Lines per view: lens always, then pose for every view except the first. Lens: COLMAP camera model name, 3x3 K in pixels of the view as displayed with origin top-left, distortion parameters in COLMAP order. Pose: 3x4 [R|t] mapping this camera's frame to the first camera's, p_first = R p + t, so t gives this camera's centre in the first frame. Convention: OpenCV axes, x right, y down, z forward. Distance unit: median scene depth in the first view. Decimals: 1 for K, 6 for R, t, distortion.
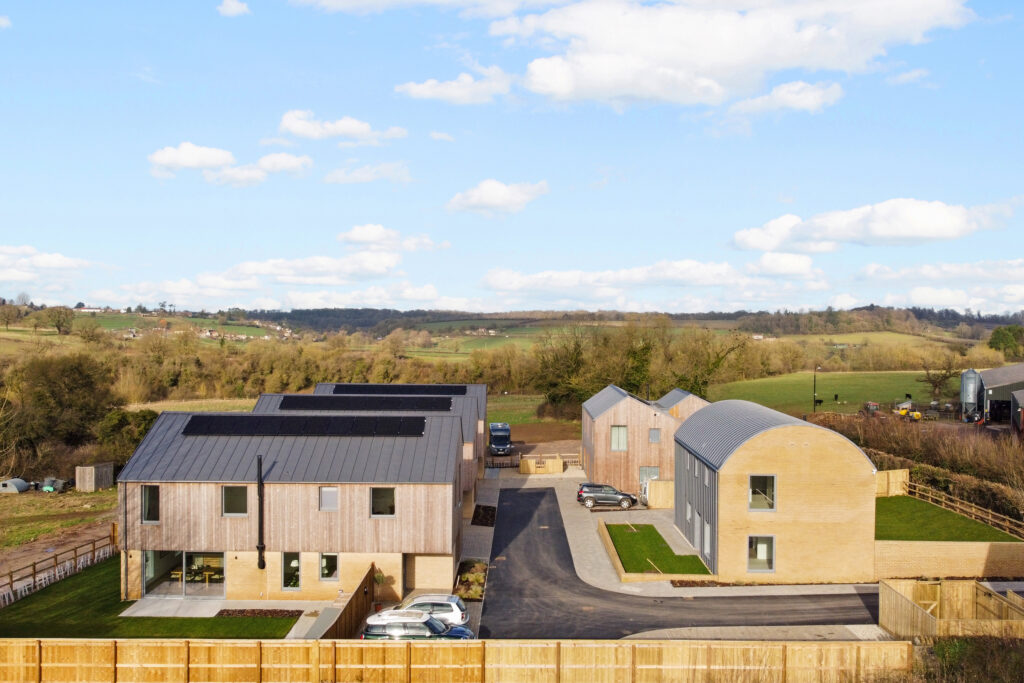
lens RADIAL K [[1069.2, 0, 512.0], [0, 1069.2, 341.5], [0, 0, 1]] dist [0.030537, -0.016023]
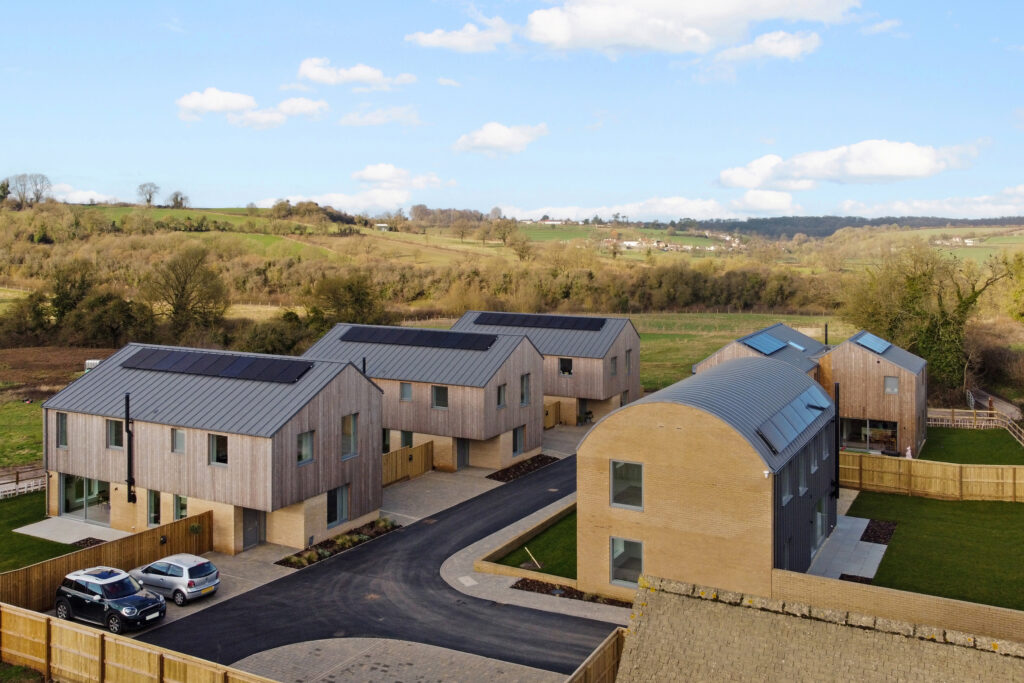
lens RADIAL K [[1069.2, 0, 512.0], [0, 1069.2, 341.5], [0, 0, 1]] dist [0.030537, -0.016023]
pose [[0.853533, 0.047071, -0.518907, 0.544594], [-0.000394, 0.995969, 0.089699, -0.028460], [0.521038, -0.076357, 0.850111, 0.311230]]
